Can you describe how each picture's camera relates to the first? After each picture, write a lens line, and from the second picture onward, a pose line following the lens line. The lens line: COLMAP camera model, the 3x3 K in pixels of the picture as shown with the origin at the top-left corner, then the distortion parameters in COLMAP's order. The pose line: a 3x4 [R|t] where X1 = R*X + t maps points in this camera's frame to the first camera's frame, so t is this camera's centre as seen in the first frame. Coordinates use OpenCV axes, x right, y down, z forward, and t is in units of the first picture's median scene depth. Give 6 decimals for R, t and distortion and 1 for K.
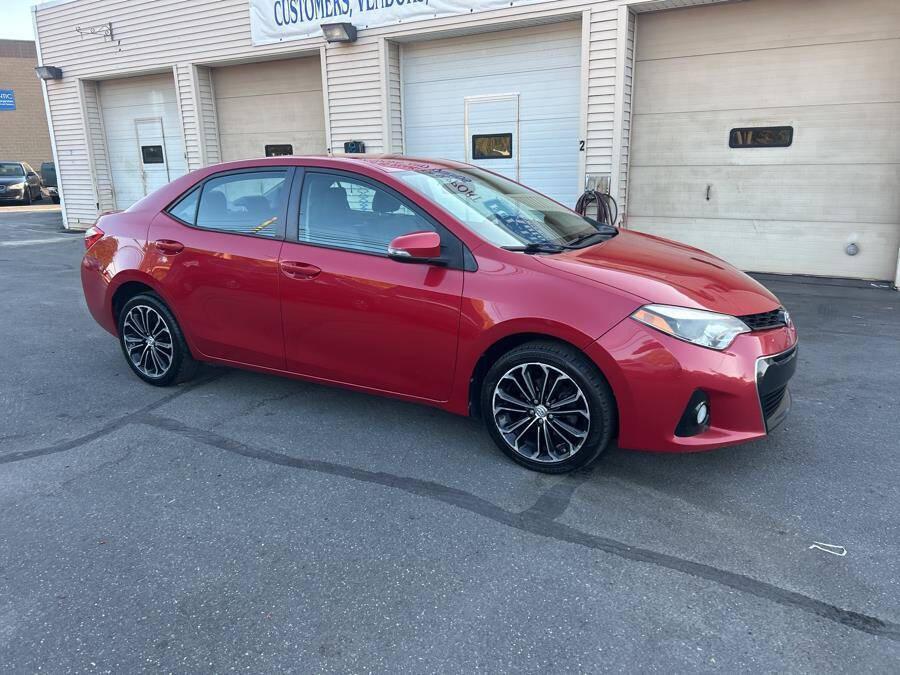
lens RADIAL K [[680.0, 0, 448.7], [0, 680.0, 342.8], [0, 0, 1]] dist [0.045695, -0.043504]
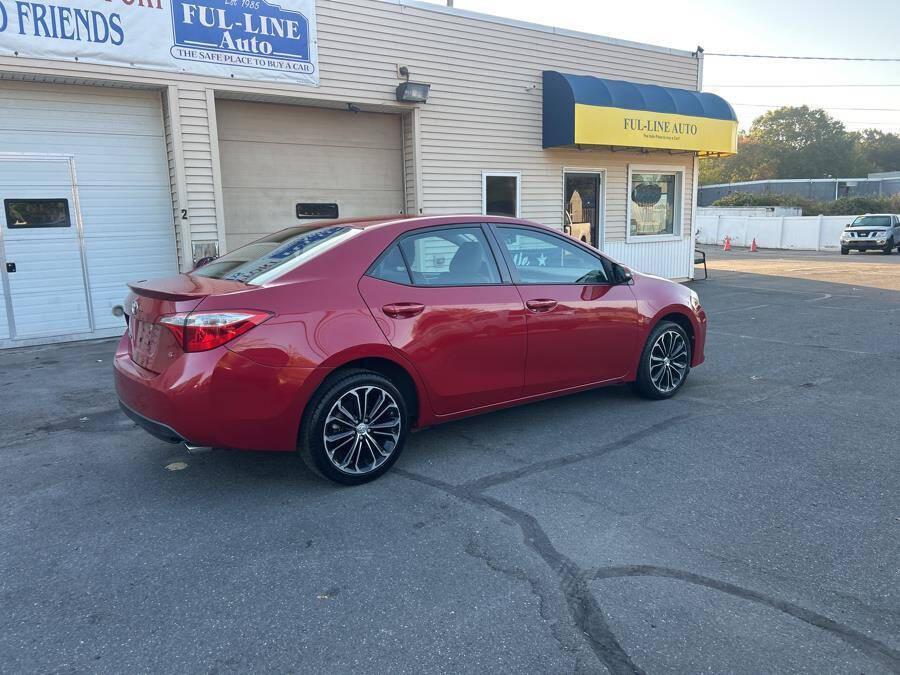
lens RADIAL K [[679.4, 0, 443.2], [0, 679.4, 334.7], [0, 0, 1]] dist [0.052252, -0.057631]
pose [[0.389280, -0.143714, 0.909839, -0.832872], [0.253996, 0.966206, 0.043944, -0.091476], [-0.885408, 0.213989, 0.412628, 0.402190]]
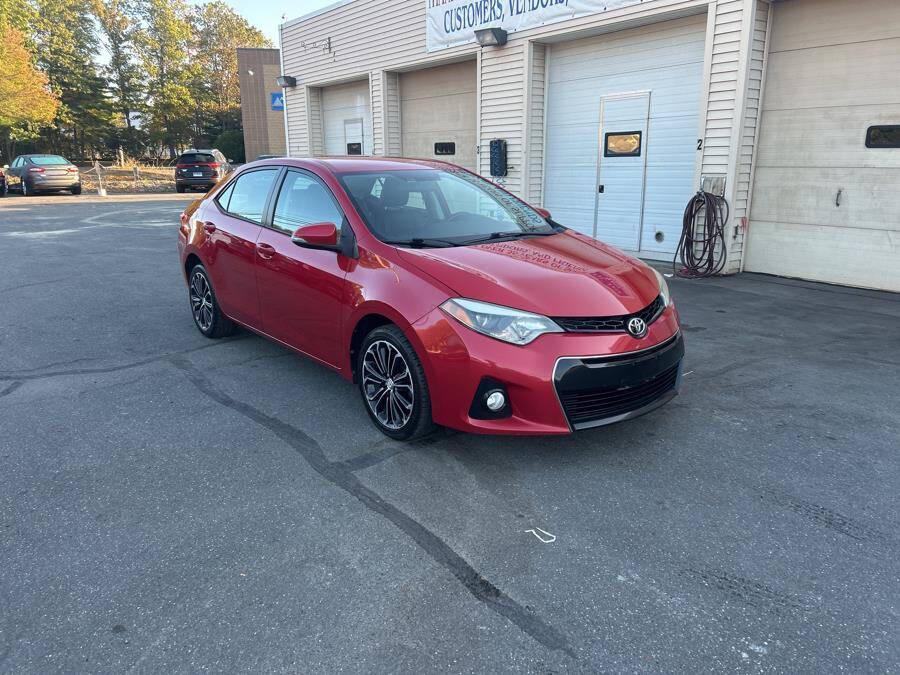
lens RADIAL K [[680.0, 0, 440.8], [0, 680.0, 339.6], [0, 0, 1]] dist [0.045695, -0.043504]
pose [[0.928770, 0.104650, -0.355577, 0.318644], [-0.103073, 0.994398, 0.023435, -0.004869], [0.356037, 0.014885, 0.934353, -0.022043]]
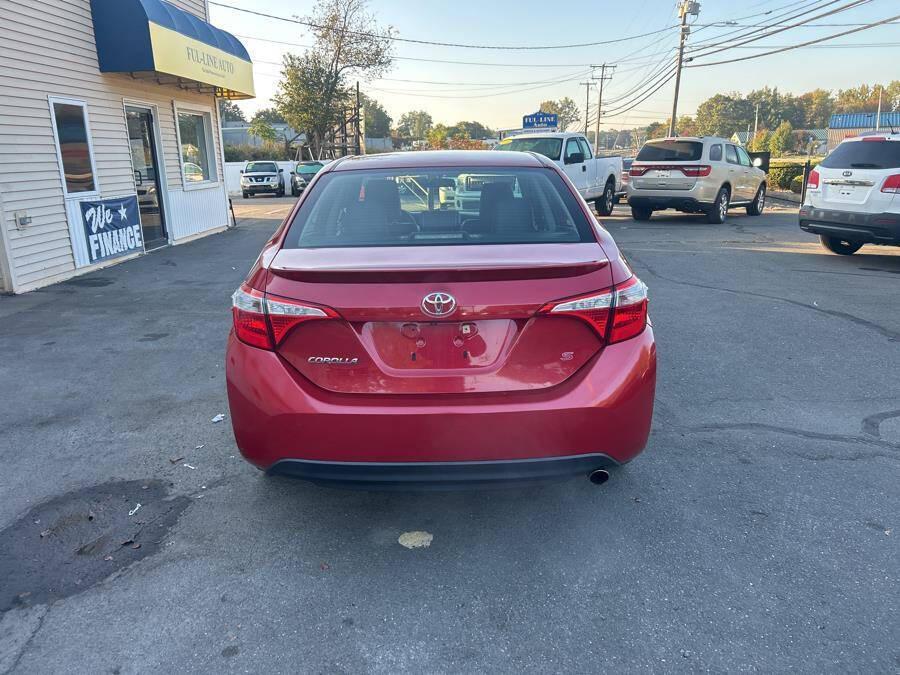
lens RADIAL K [[679.4, 0, 442.6], [0, 679.4, 337.7], [0, 0, 1]] dist [0.052252, -0.057631]
pose [[-0.499529, -0.199790, 0.842944, -0.694712], [0.253853, 0.896570, 0.362933, -0.274440], [-0.828269, 0.395280, -0.397145, 1.045613]]
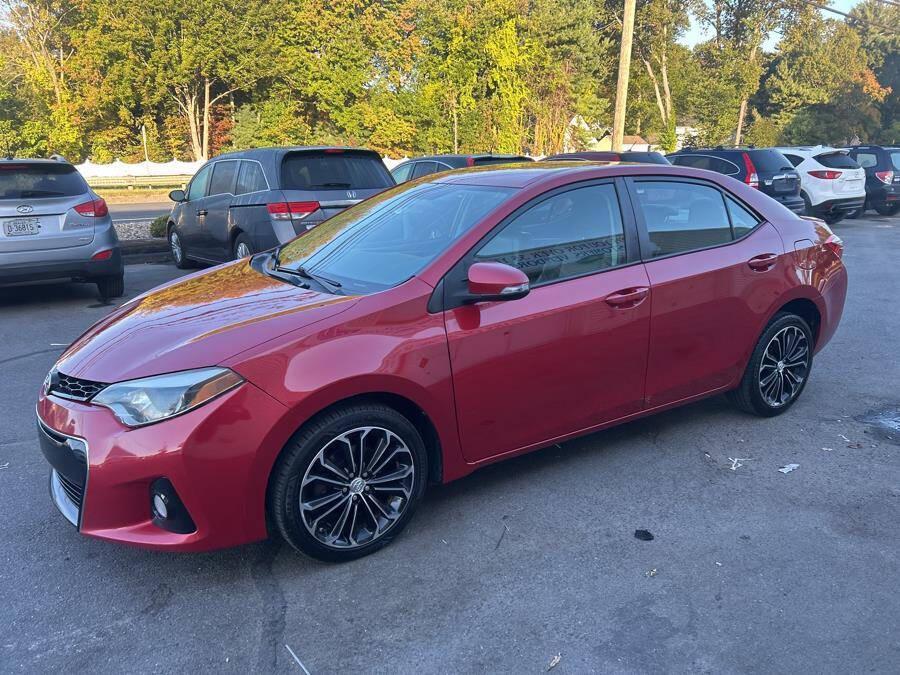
lens RADIAL K [[679.4, 0, 445.3], [0, 679.4, 345.2], [0, 0, 1]] dist [0.052252, -0.057631]
pose [[-0.457798, 0.254388, -0.851885, 0.521789], [-0.215945, 0.897679, 0.384110, -0.267147], [0.862432, 0.359805, -0.356022, 0.914778]]
